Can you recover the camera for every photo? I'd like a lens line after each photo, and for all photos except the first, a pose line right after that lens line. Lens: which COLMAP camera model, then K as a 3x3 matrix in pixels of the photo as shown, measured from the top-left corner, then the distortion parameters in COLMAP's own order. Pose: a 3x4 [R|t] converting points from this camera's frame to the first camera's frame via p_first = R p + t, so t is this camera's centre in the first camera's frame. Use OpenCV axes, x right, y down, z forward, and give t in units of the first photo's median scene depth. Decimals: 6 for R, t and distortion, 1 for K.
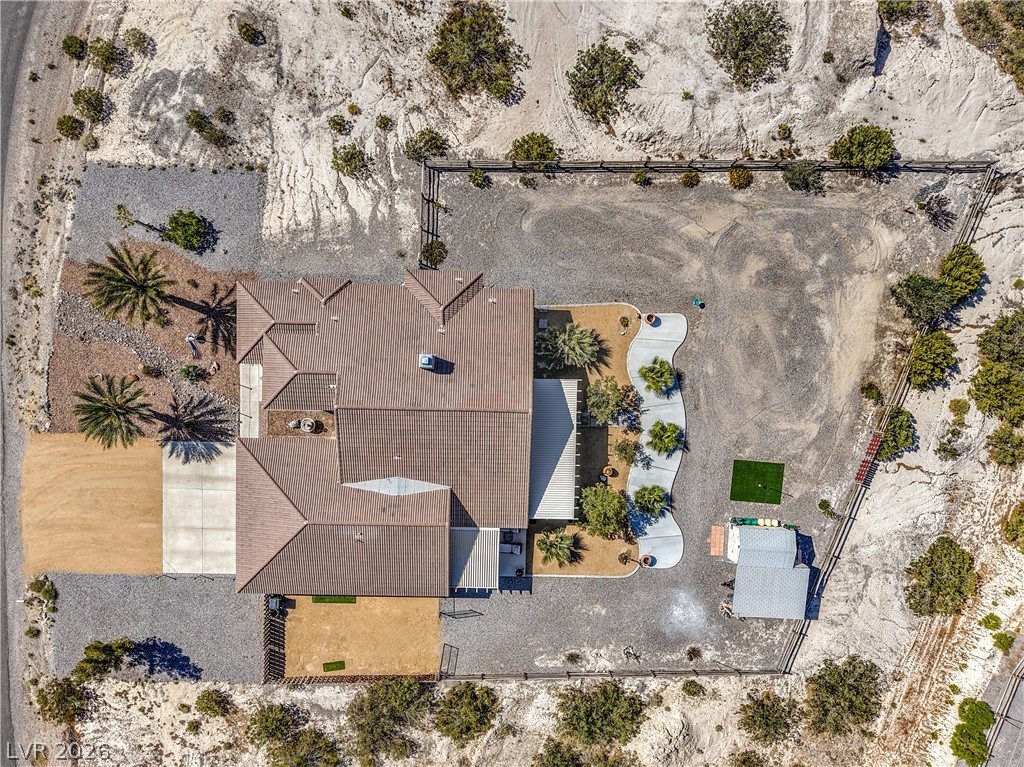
lens RADIAL K [[710.5, 0, 510.6], [0, 710.5, 410.8], [0, 0, 1]] dist [0.031096, -0.030255]
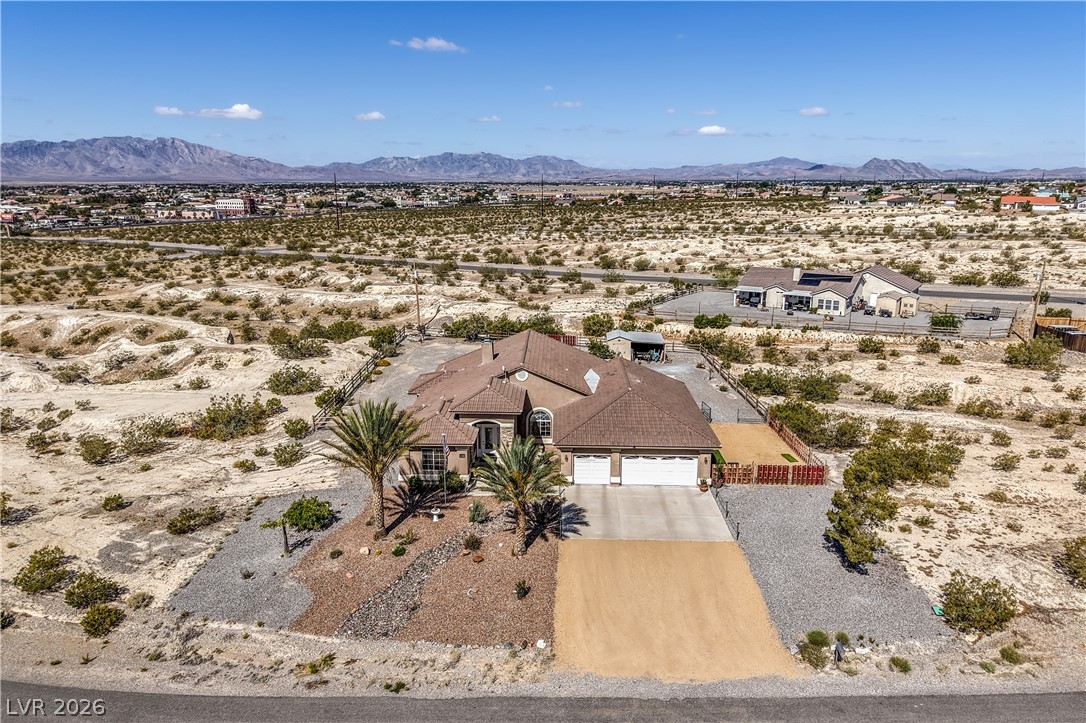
lens RADIAL K [[730.3, 0, 538.4], [0, 730.3, 361.1], [0, 0, 1]] dist [0.034244, -0.033744]
pose [[0.004972, -0.262552, 0.964905, -1.183864], [0.997746, -0.063267, -0.022356, 0.046754], [0.066917, 0.962841, 0.261646, 0.588934]]
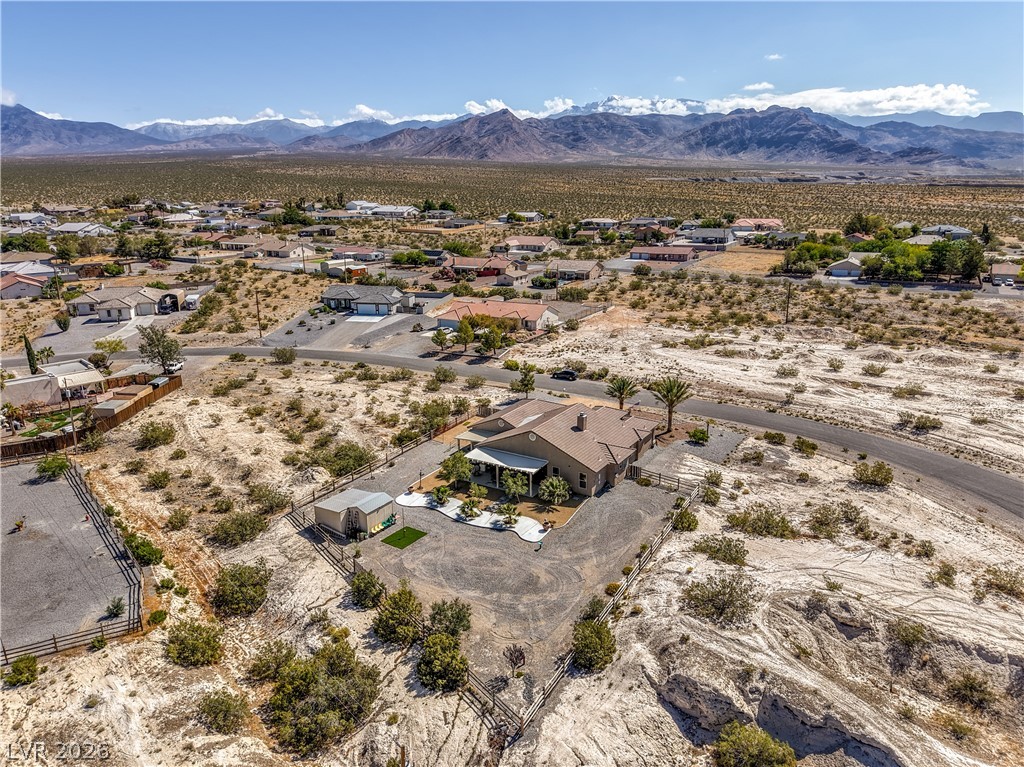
lens RADIAL K [[700.7, 0, 508.6], [0, 700.7, 410.4], [0, 0, 1]] dist [0.034127, -0.031613]
pose [[-0.511784, 0.254108, -0.820675, 1.294205], [-0.857647, -0.206917, 0.470772, -0.658477], [-0.050185, 0.944783, 0.323832, 0.323862]]
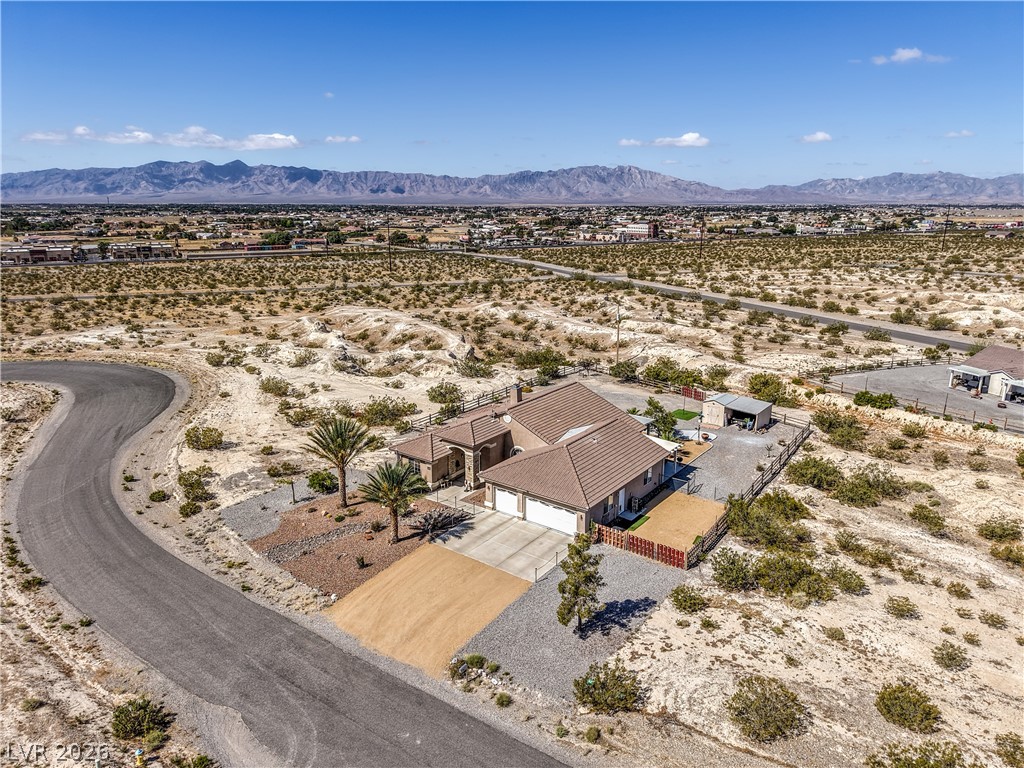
lens RADIAL K [[685.3, 0, 507.1], [0, 685.3, 385.2], [0, 0, 1]] dist [0.041410, -0.044018]
pose [[0.578579, -0.230358, 0.782420, -1.141405], [0.813219, 0.089268, -0.575071, 0.688044], [0.062627, 0.969003, 0.238981, 0.526256]]
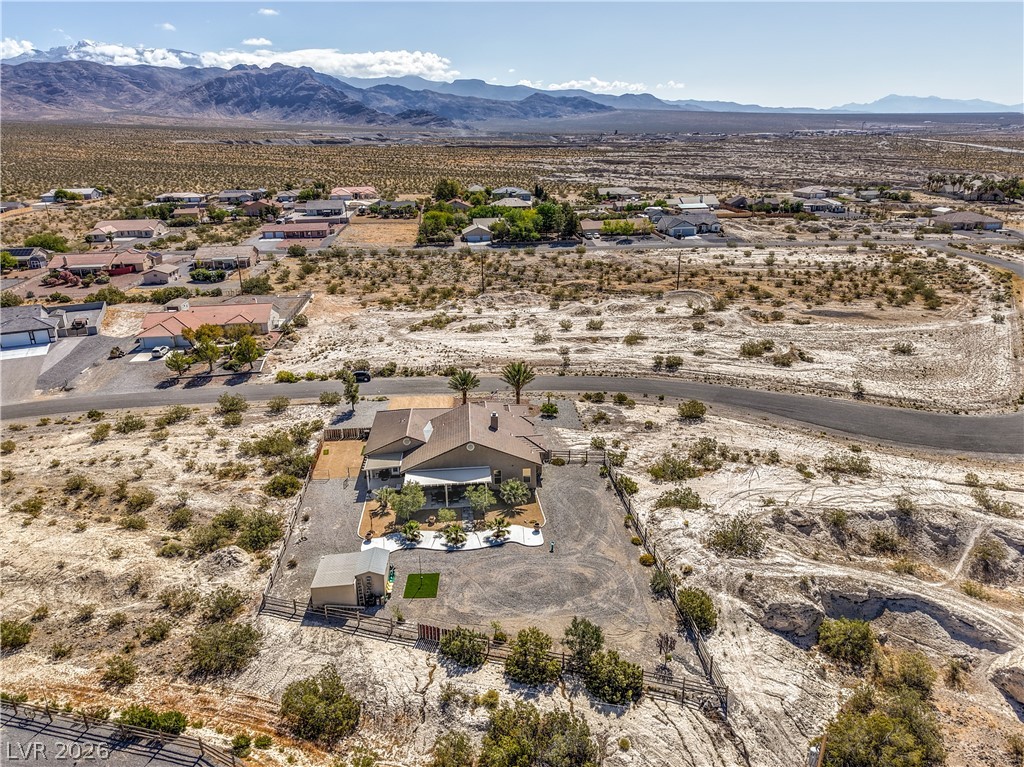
lens RADIAL K [[710.5, 0, 510.6], [0, 710.5, 410.8], [0, 0, 1]] dist [0.031096, -0.030255]
pose [[0.089899, 0.342238, -0.935303, 1.448986], [-0.995061, -0.008822, -0.098871, 0.072079], [-0.042089, 0.939572, 0.339754, 0.269920]]
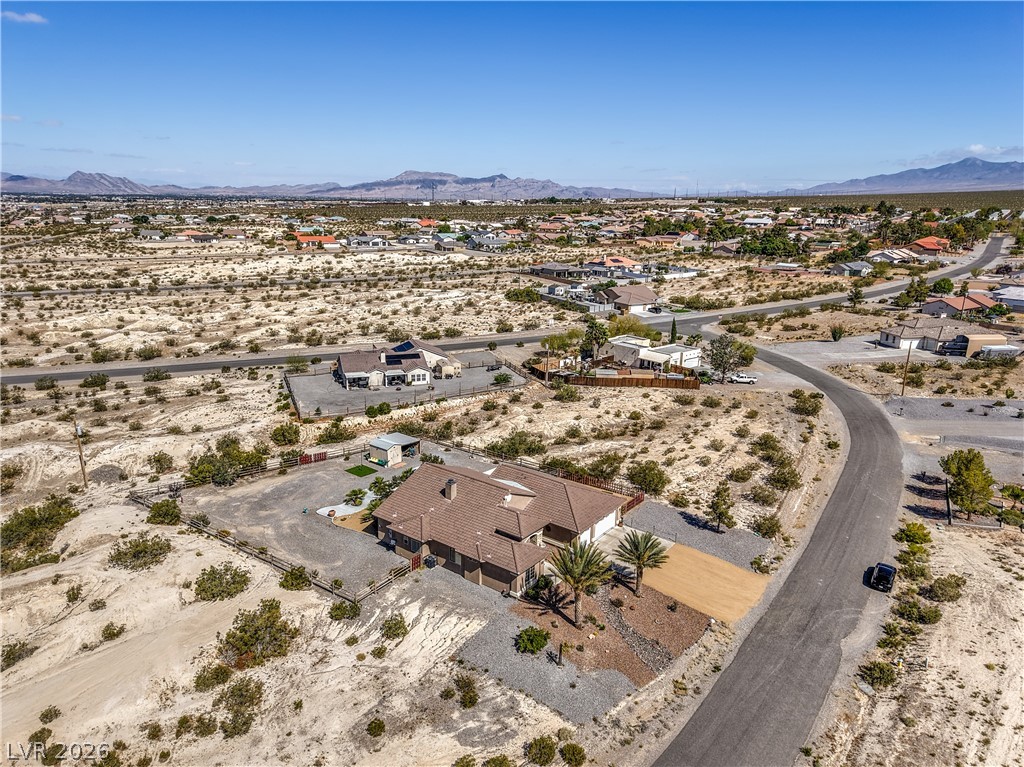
lens RADIAL K [[692.0, 0, 512.0], [0, 692.0, 383.5], [0, 0, 1]] dist [0.049561, -0.050064]
pose [[-0.810898, -0.182777, 0.555911, -0.957550], [0.585160, -0.262459, 0.767270, -1.017966], [0.005665, 0.947474, 0.319781, 0.199144]]
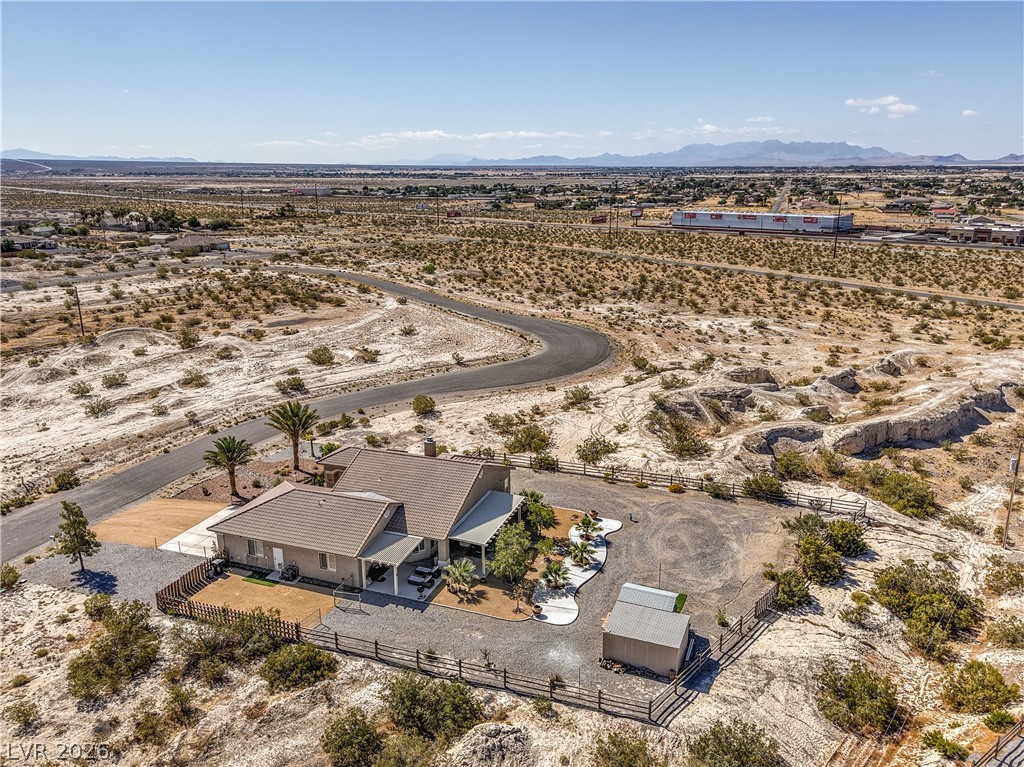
lens RADIAL K [[768.4, 0, 512.0], [0, 768.4, 383.5], [0, 0, 1]] dist [0.059896, -0.071685]
pose [[0.942515, 0.067342, -0.327309, 0.497748], [-0.334153, 0.197979, -0.921491, 1.182571], [0.002745, 0.977890, 0.209100, 0.444170]]
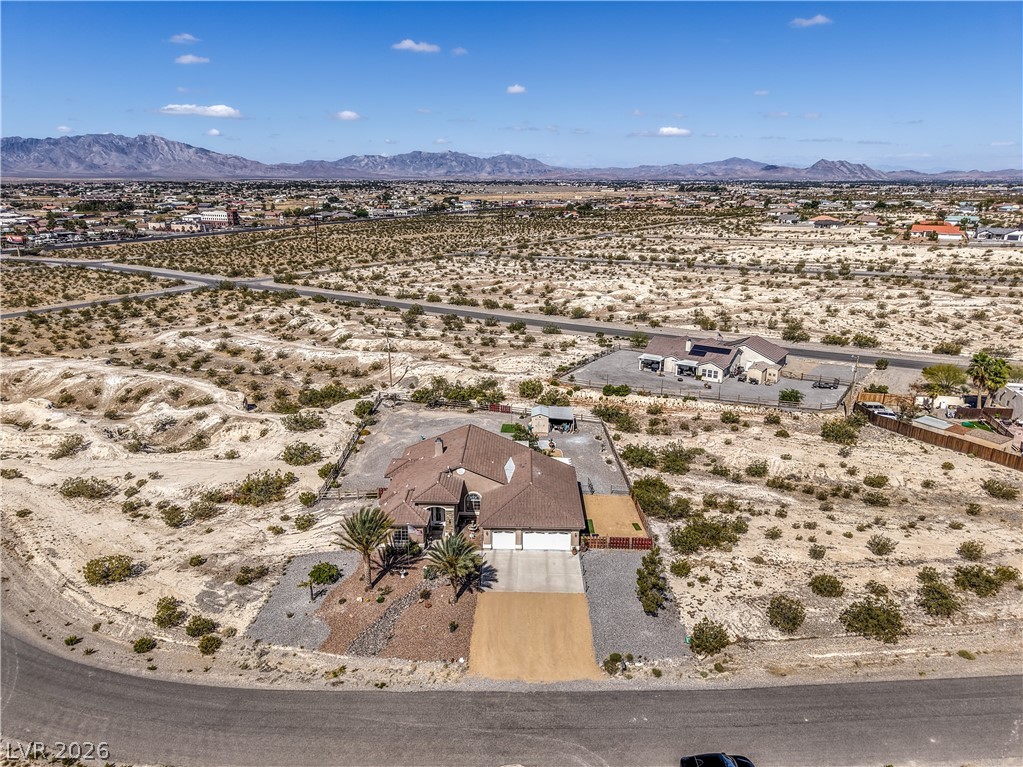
lens RADIAL K [[684.6, 0, 506.6], [0, 684.6, 384.7], [0, 0, 1]] dist [0.041410, -0.044018]
pose [[0.000072, -0.309237, 0.950985, -1.512845], [0.998116, -0.058319, -0.019040, 0.133055], [0.061348, 0.949195, 0.308651, 0.265359]]
